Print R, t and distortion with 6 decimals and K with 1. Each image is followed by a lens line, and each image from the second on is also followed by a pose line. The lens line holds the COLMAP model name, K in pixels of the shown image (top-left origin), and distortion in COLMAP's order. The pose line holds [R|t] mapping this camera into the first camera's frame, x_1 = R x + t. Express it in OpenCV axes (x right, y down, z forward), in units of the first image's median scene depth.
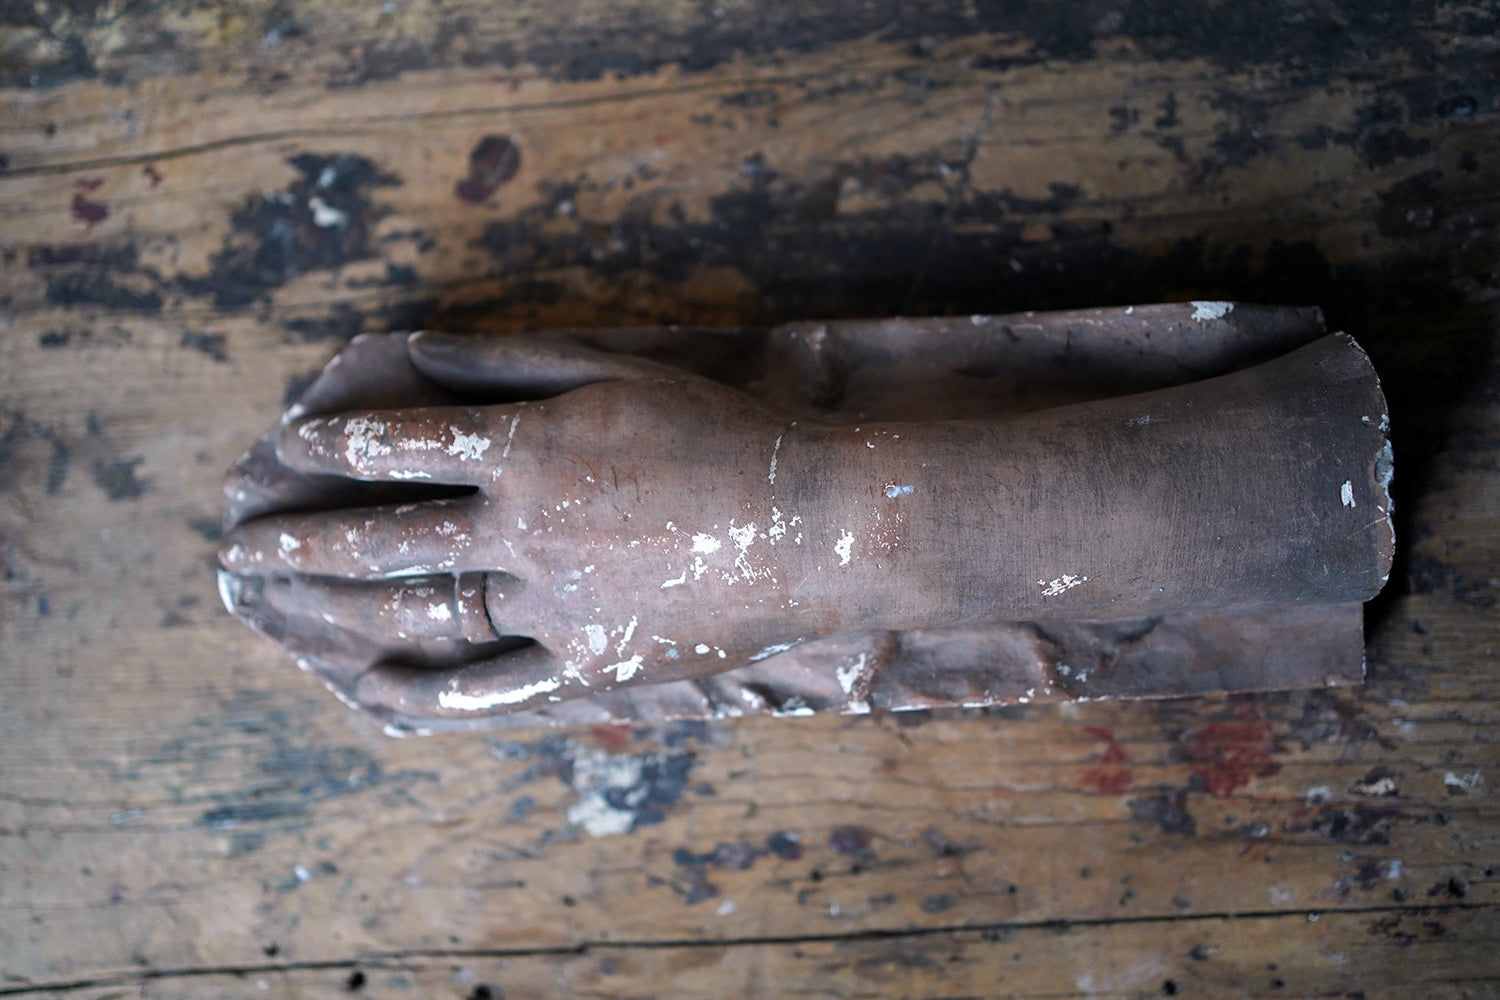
lens RADIAL K [[1530.3, 0, 750.0], [0, 1530.3, 500.0], [0, 0, 1]] dist [-0.025635, 0.154042]
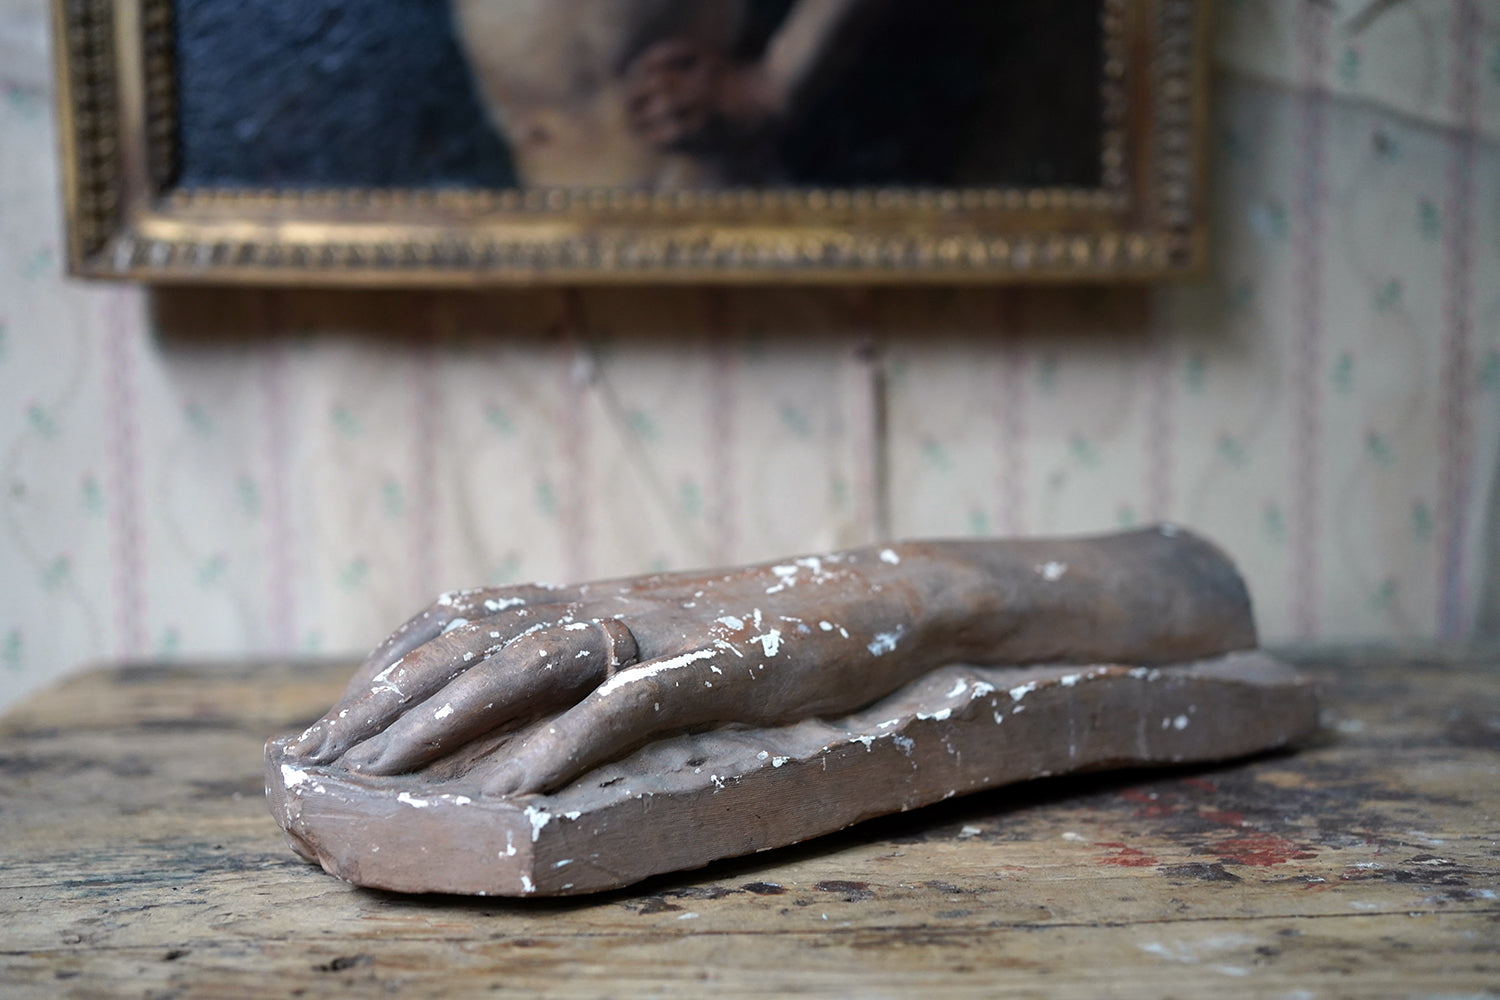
lens RADIAL K [[1530.3, 0, 750.0], [0, 1530.3, 500.0], [0, 0, 1]] dist [-0.025635, 0.154042]
pose [[0.885886, 0.040629, 0.462120, -0.566096], [0.457273, 0.091333, -0.884624, 0.994715], [-0.078148, 0.994991, 0.062332, 0.853652]]
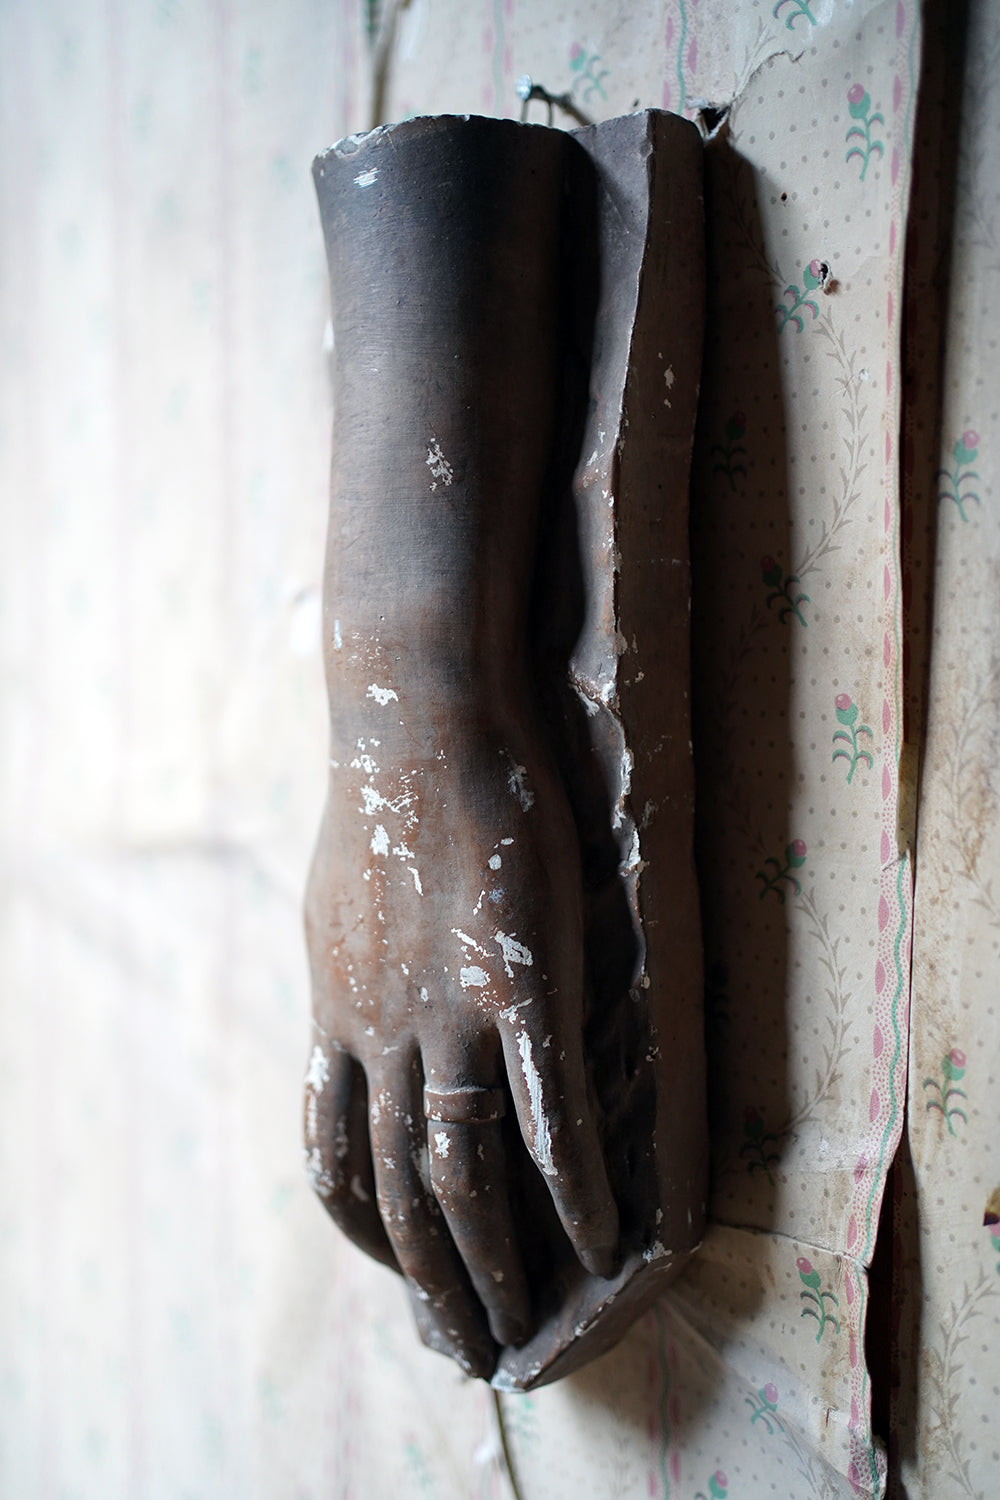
lens RADIAL K [[1530.3, 0, 500.0], [0, 1530.3, 750.0], [0, 0, 1]] dist [-0.025635, 0.154042]
pose [[0.104384, -0.994496, -0.009077, 0.042275], [0.706986, 0.080620, -0.702618, 0.722386], [0.699482, 0.066925, 0.711509, 0.362619]]
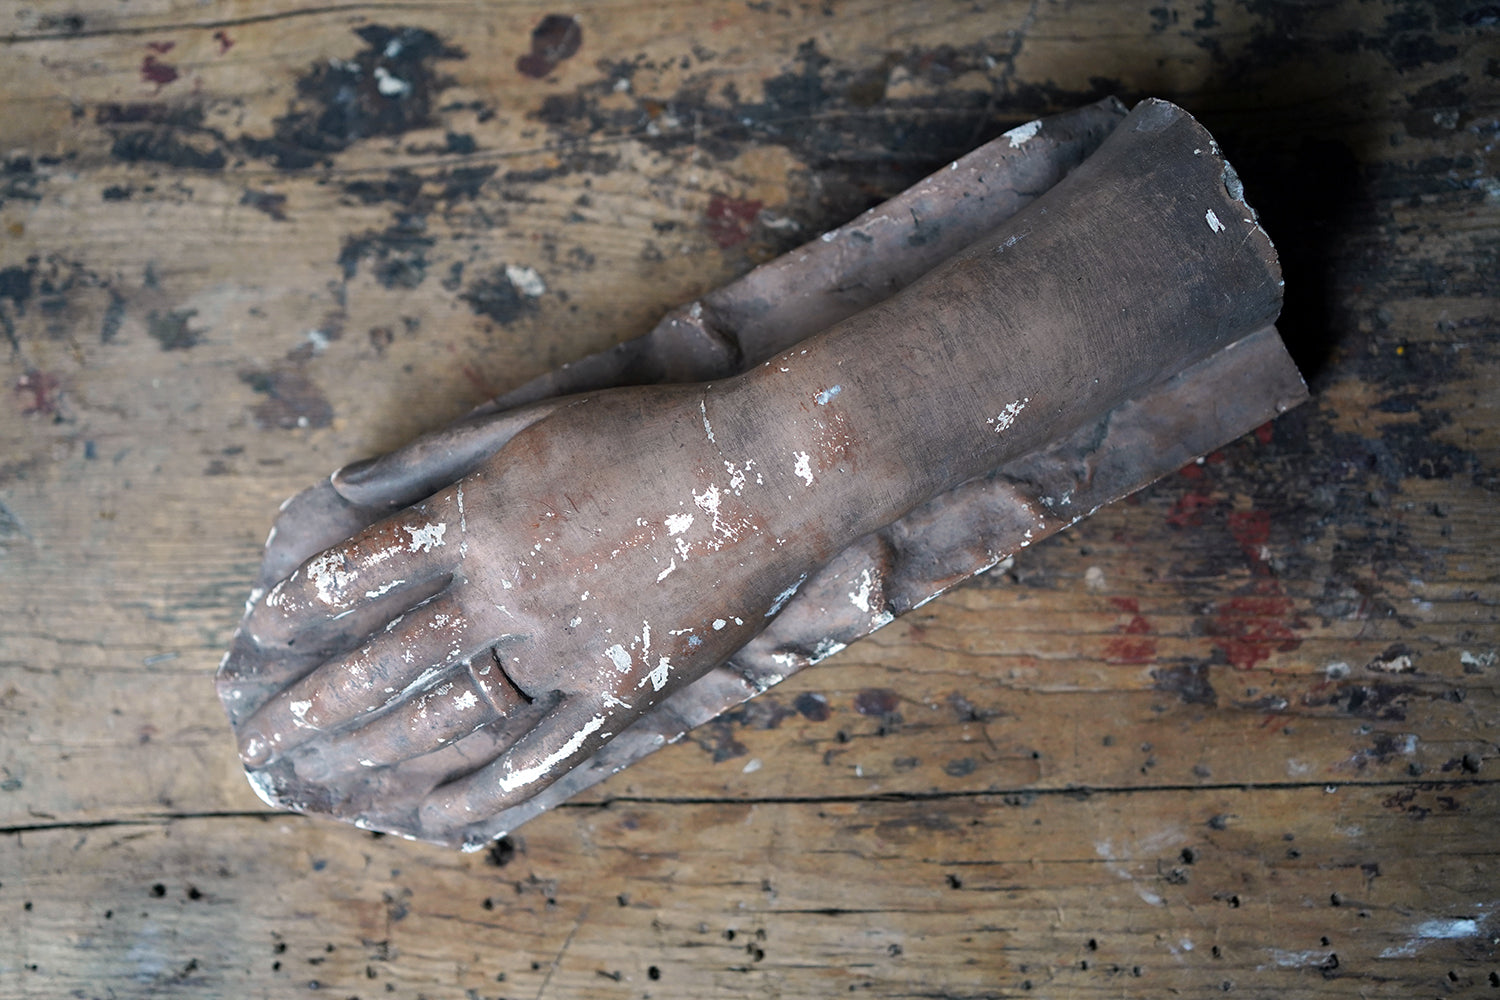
lens RADIAL K [[1530.3, 0, 750.0], [0, 1530.3, 500.0], [0, 0, 1]] dist [-0.025635, 0.154042]
pose [[0.908523, -0.412105, 0.068964, -0.048732], [0.417045, 0.904515, -0.089028, 0.121990], [-0.025690, 0.109645, 0.993639, -0.018828]]
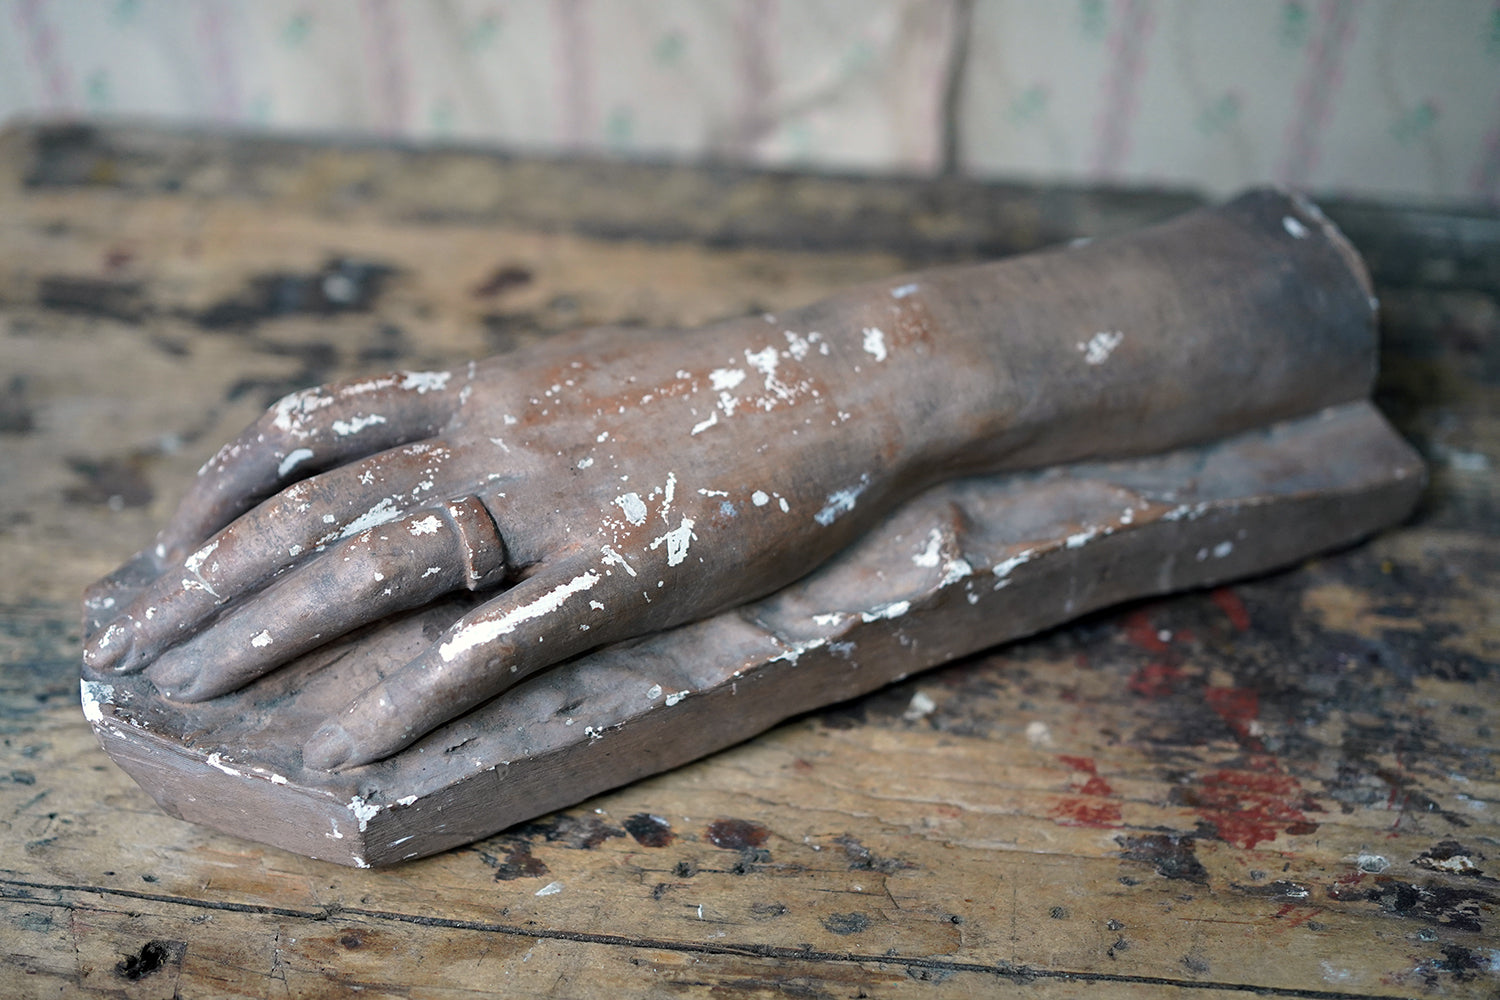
lens RADIAL K [[1530.3, 0, 750.0], [0, 1530.3, 500.0], [0, 0, 1]] dist [-0.025635, 0.154042]
pose [[0.932484, -0.146098, 0.330347, -0.306060], [0.345698, 0.626102, -0.698920, 0.666683], [-0.104720, 0.765932, 0.634336, 0.484580]]
